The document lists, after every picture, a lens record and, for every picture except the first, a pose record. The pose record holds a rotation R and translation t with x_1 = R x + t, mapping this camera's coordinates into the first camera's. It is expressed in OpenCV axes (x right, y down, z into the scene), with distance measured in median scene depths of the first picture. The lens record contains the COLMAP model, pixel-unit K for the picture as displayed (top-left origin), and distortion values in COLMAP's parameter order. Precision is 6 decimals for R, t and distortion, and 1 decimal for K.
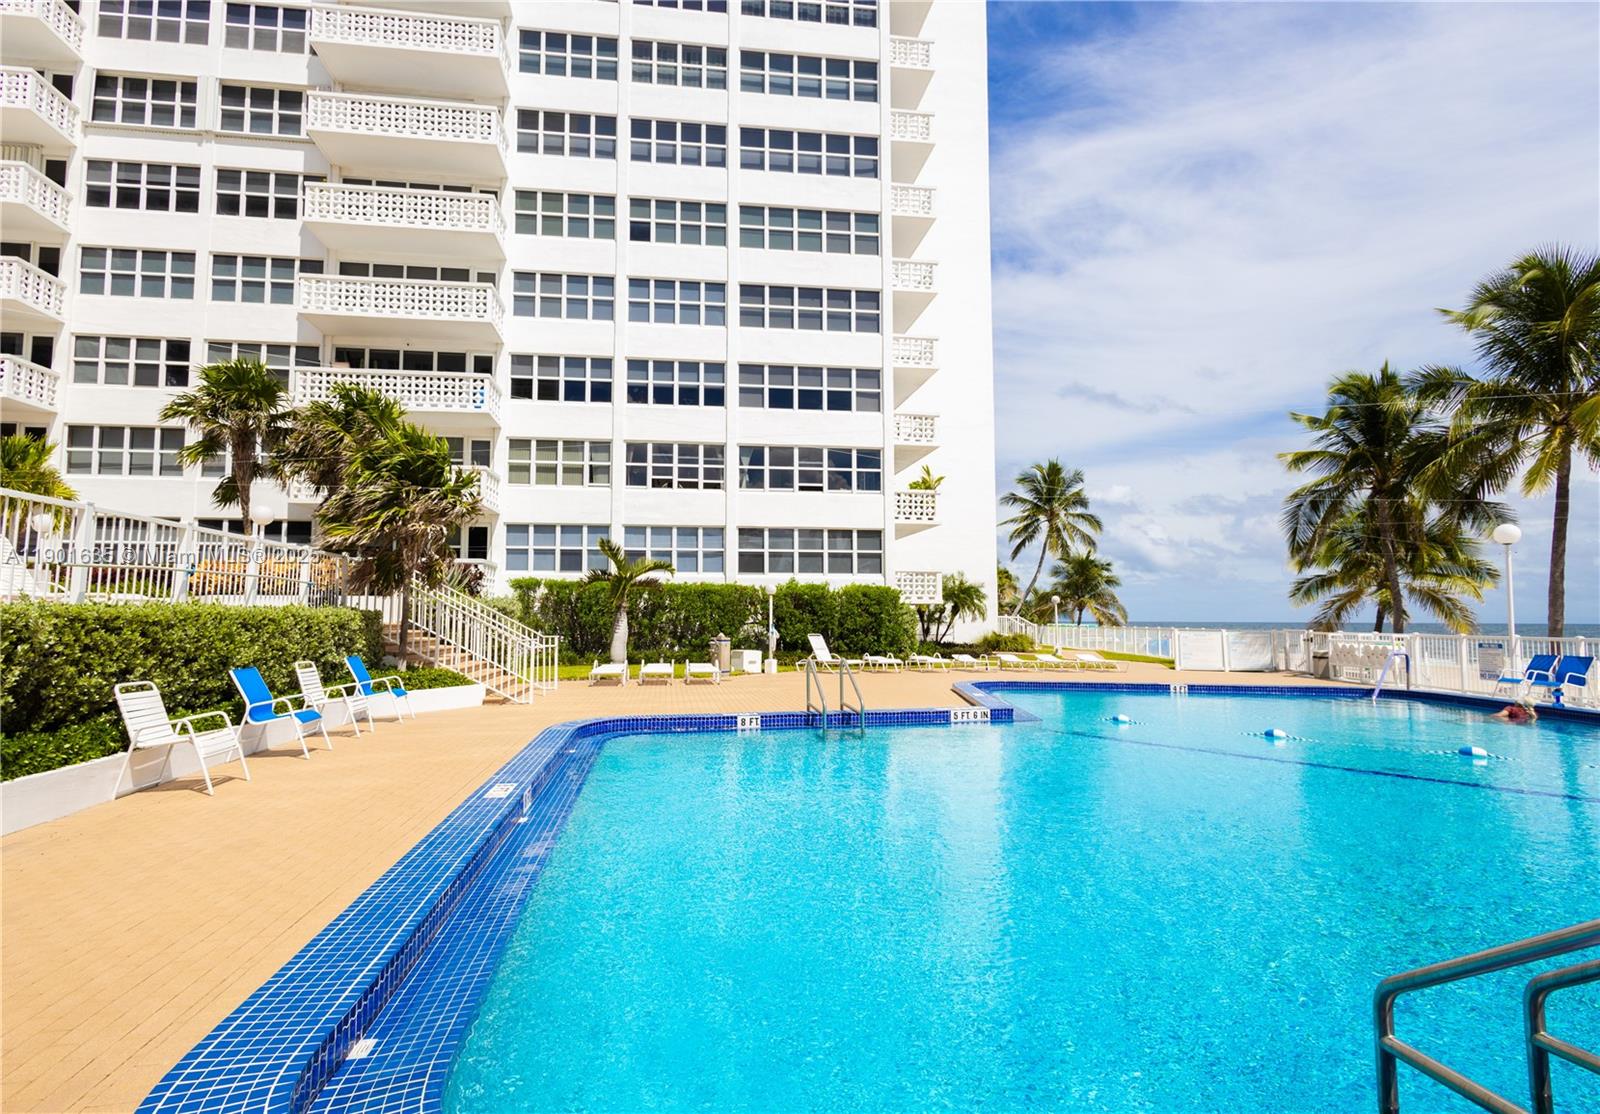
lens RADIAL K [[853.3, 0, 796.7], [0, 853.3, 548.4], [0, 0, 1]] dist [0.002877, 0.000816]
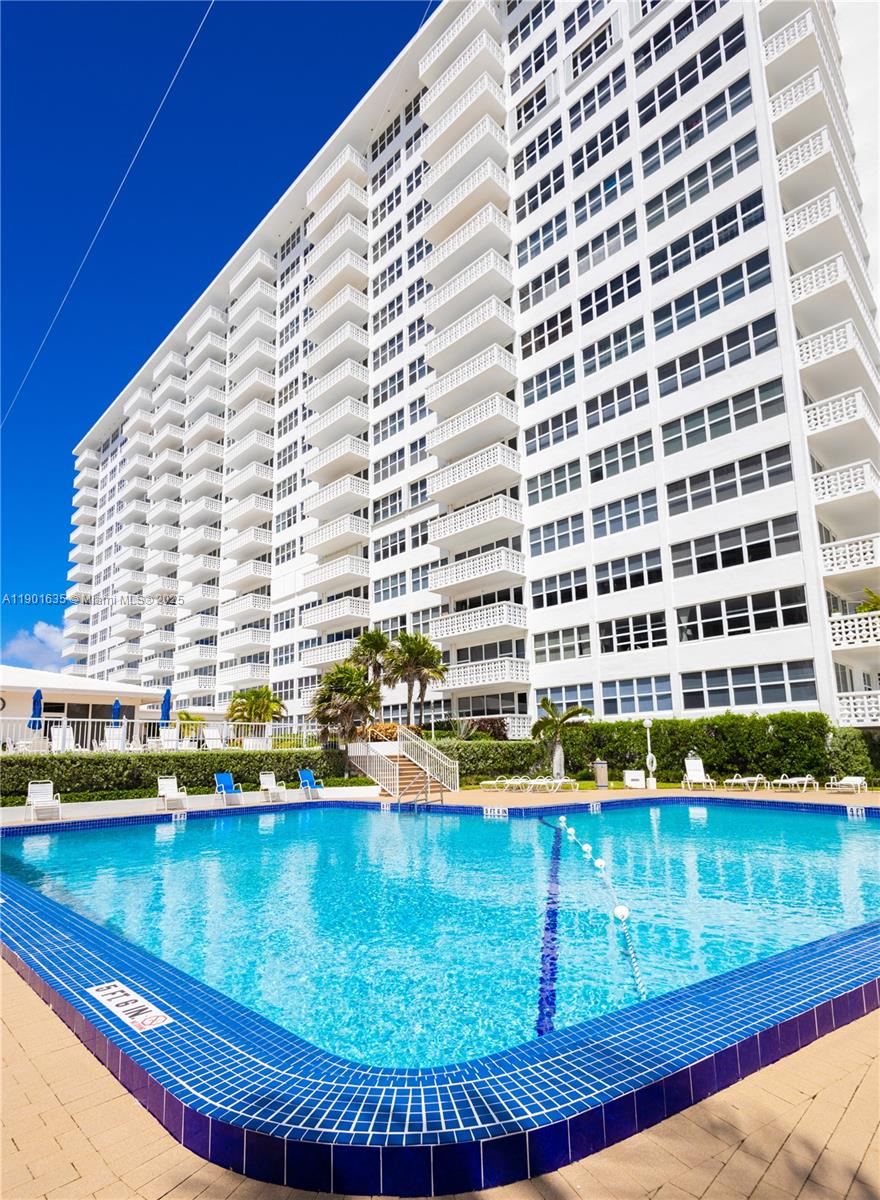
lens RADIAL K [[781.0, 0, 439.9], [0, 781.0, 605.8], [0, 0, 1]] dist [-0.001744, 0.000494]
pose [[0.502785, -0.172839, -0.846956, 0.764016], [0.093620, 0.984931, -0.145419, 0.012112], [0.859327, -0.006177, 0.511390, 0.099922]]
